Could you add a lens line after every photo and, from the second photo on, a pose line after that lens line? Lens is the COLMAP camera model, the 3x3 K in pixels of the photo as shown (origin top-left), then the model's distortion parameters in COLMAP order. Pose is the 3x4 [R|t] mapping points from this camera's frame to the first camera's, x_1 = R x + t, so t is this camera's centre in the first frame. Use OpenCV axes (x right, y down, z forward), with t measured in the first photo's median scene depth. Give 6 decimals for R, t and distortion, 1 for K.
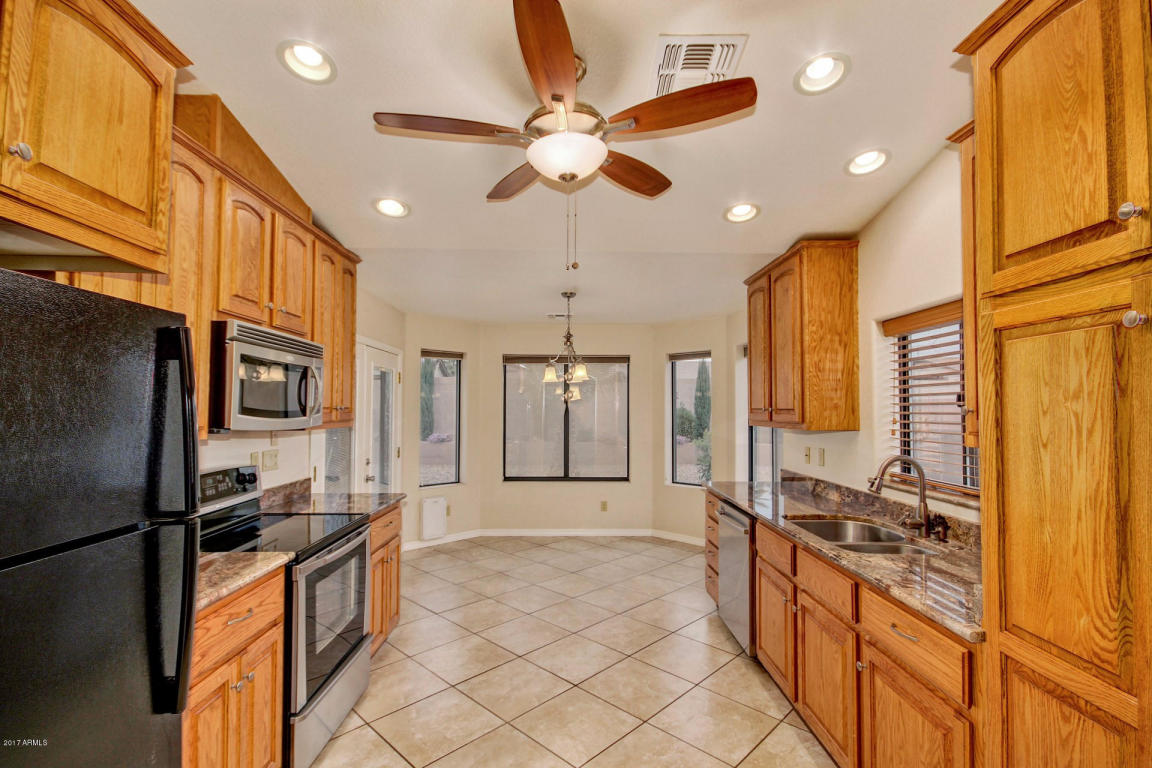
lens RADIAL K [[530.7, 0, 583.3], [0, 530.7, 392.5], [0, 0, 1]] dist [0.003764, -0.005741]
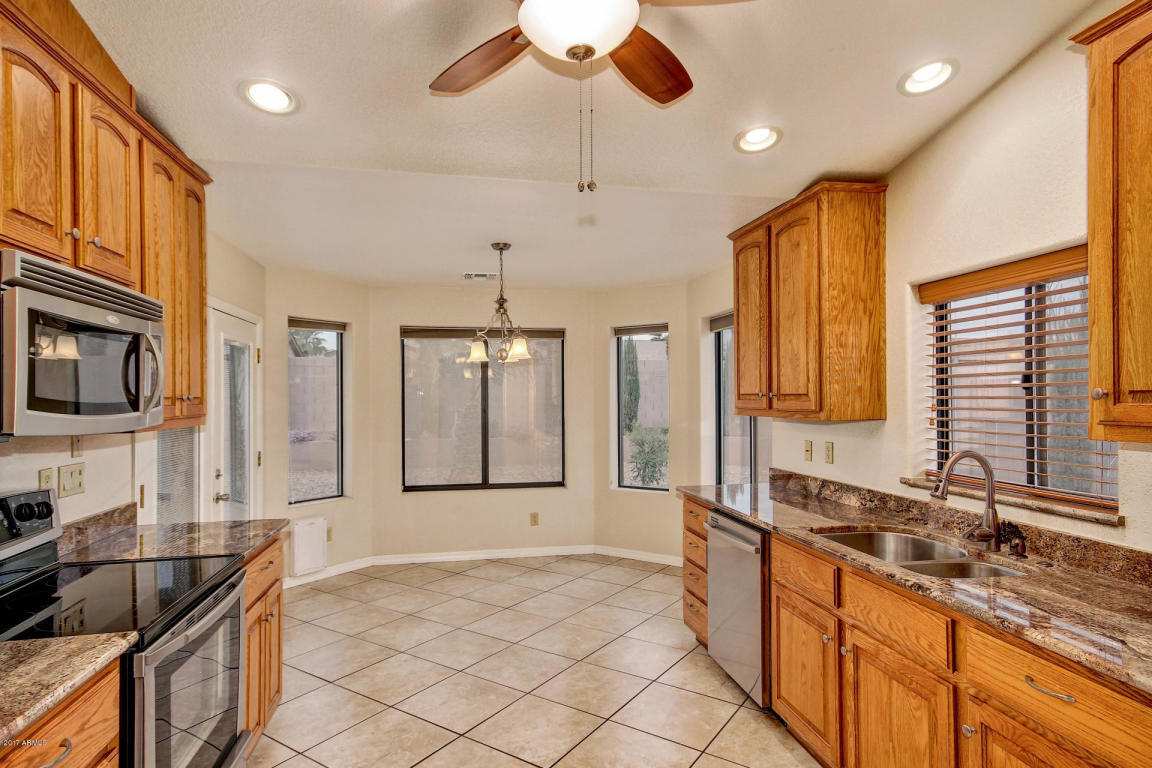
lens RADIAL K [[633.4, 0, 582.5], [0, 633.4, 393.3], [0, 0, 1]] dist [0.018692, 0.000708]
pose [[0.984933, -0.007605, 0.172772, -0.109109], [0.003147, 0.999655, 0.026058, 0.004075], [-0.172910, -0.025122, 0.984617, 0.124130]]
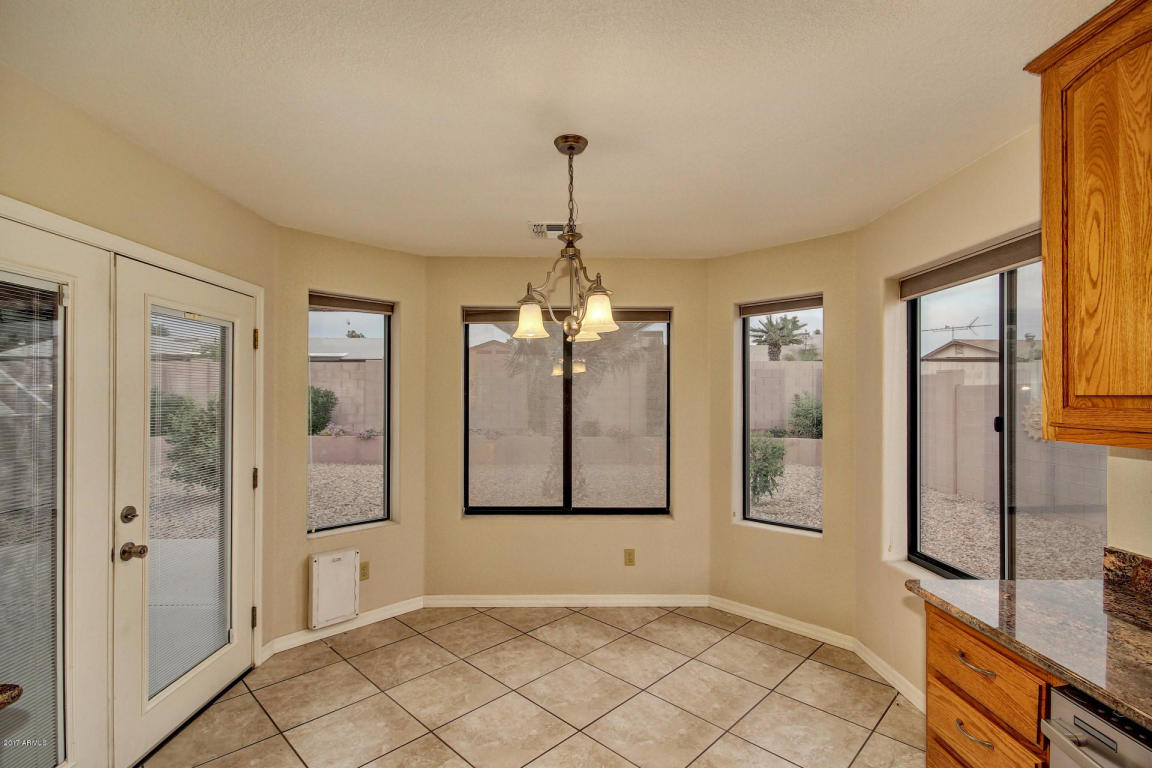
lens RADIAL K [[530.7, 0, 576.7], [0, 530.7, 395.3], [0, 0, 1]] dist [0.003764, -0.005741]
pose [[0.999853, -0.000592, -0.017128, -0.022207], [0.001079, 0.999595, 0.028451, 0.025142], [0.017104, -0.028466, 0.999448, 0.826531]]
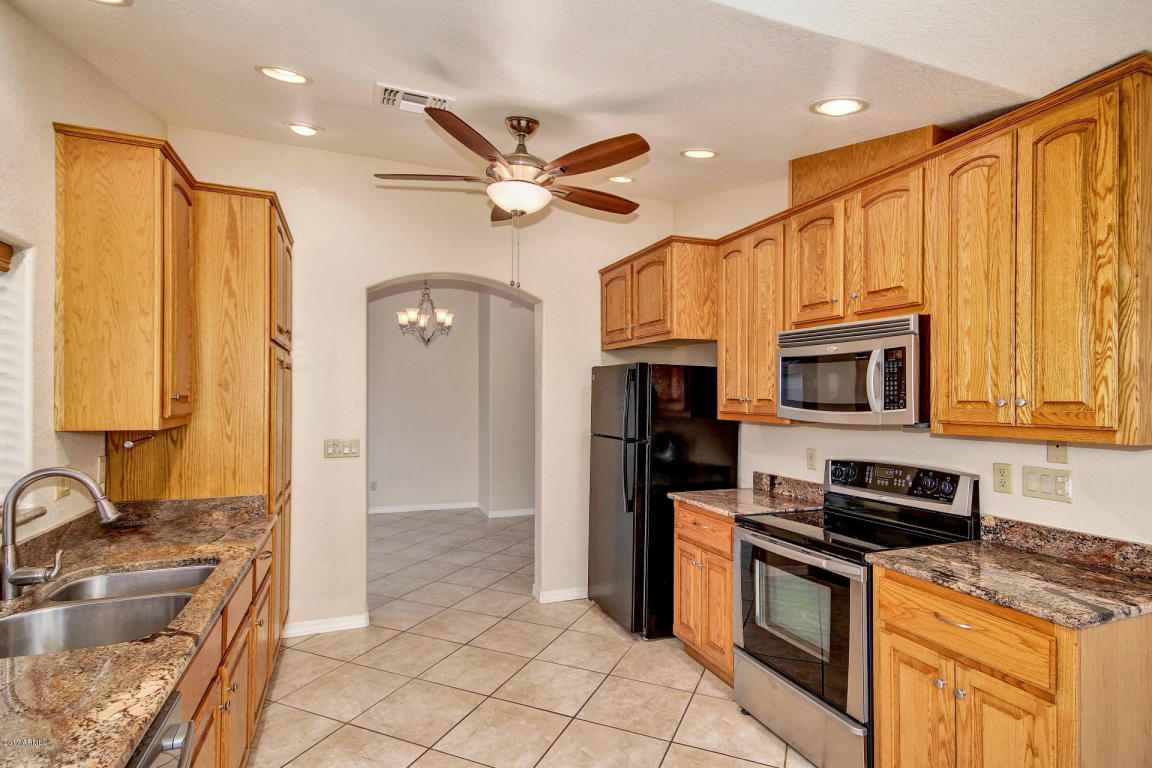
lens RADIAL K [[569.9, 0, 573.6], [0, 569.9, 393.0], [0, 0, 1]] dist [0.006252, 0.001361]
pose [[-0.947874, -0.010562, -0.318470, 0.175180], [0.001566, 0.999284, -0.037802, 0.043087], [0.318641, -0.036330, -0.947179, 1.470763]]
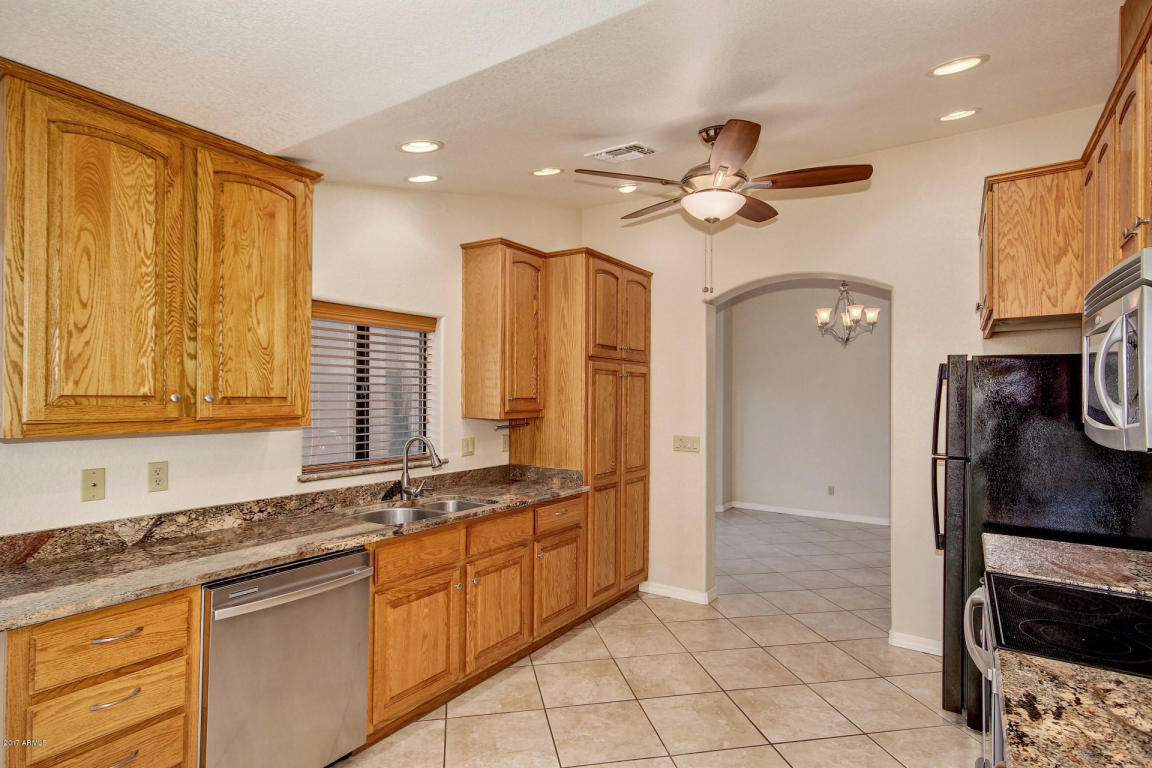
lens RADIAL K [[569.9, 0, 569.9], [0, 569.9, 392.4], [0, 0, 1]] dist [0.006252, 0.001361]
pose [[-0.812288, -0.004381, 0.583241, -0.354191], [-0.028128, 0.999103, -0.031670, 0.040087], [-0.582578, -0.042130, -0.811682, 1.473992]]
